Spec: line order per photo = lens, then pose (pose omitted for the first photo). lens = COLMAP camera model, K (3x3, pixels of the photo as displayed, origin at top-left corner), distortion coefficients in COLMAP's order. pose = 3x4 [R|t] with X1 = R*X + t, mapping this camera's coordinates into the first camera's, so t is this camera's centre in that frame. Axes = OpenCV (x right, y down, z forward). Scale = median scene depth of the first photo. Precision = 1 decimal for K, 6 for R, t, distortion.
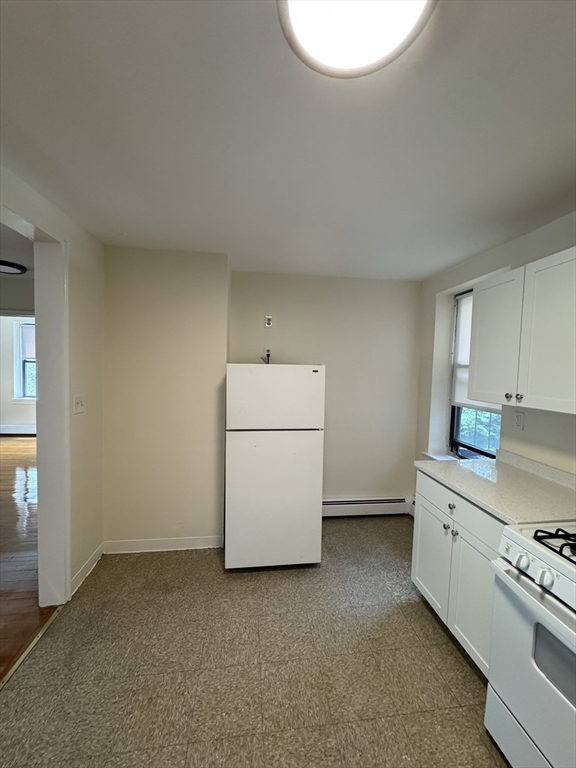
lens RADIAL K [[306.6, 0, 287.8], [0, 306.6, 384.1], [0, 0, 1]] dist [0.001101, -0.000088]
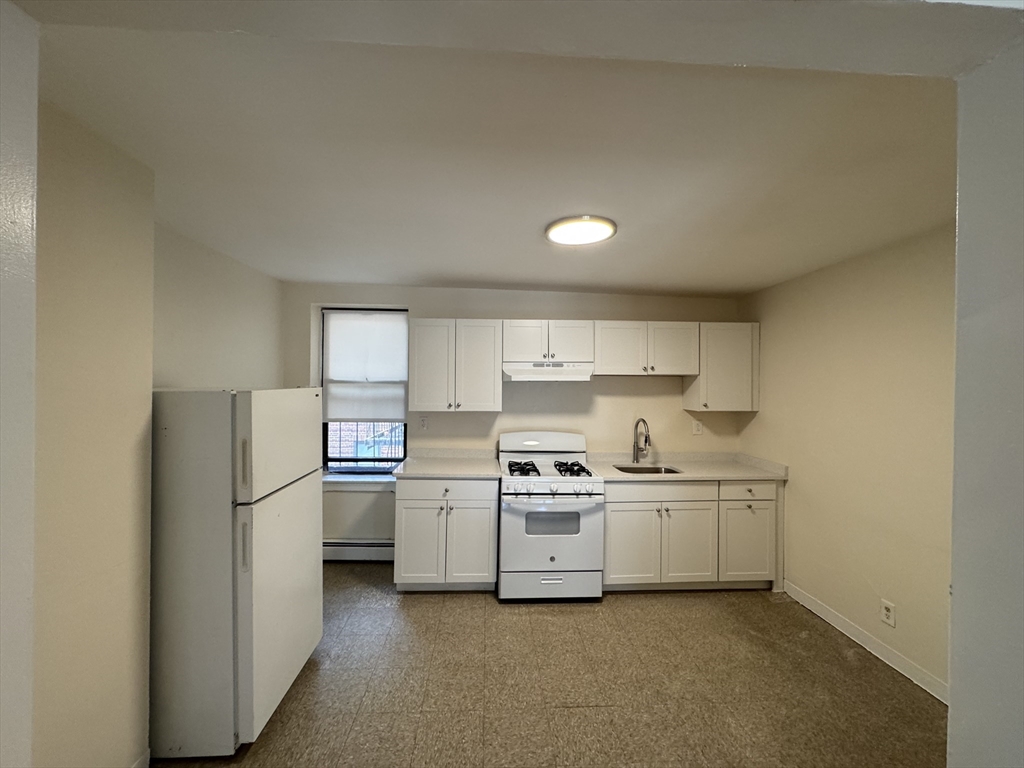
lens RADIAL K [[408.8, 0, 510.7], [0, 408.8, 385.1], [0, 0, 1]] dist [0.001101, -0.000088]
pose [[0.072576, -0.031731, 0.996858, -1.319455], [0.042953, 0.998666, 0.028662, -0.111194], [-0.996438, 0.040738, 0.073842, 0.613050]]
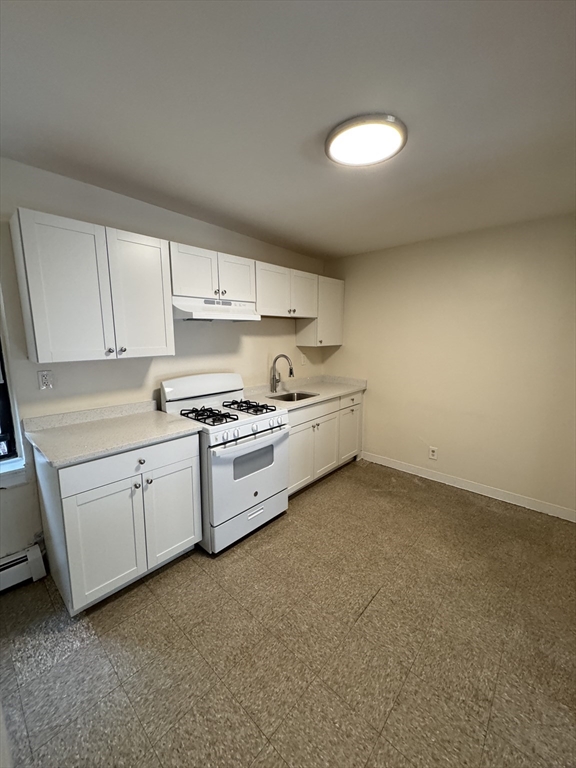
lens RADIAL K [[306.6, 0, 287.7], [0, 306.6, 383.5], [0, 0, 1]] dist [0.001101, -0.000088]
pose [[-0.650412, -0.153865, 0.743835, -0.548429], [0.016018, 0.976273, 0.215951, -0.077915], [-0.759413, 0.152371, -0.632515, 1.336459]]
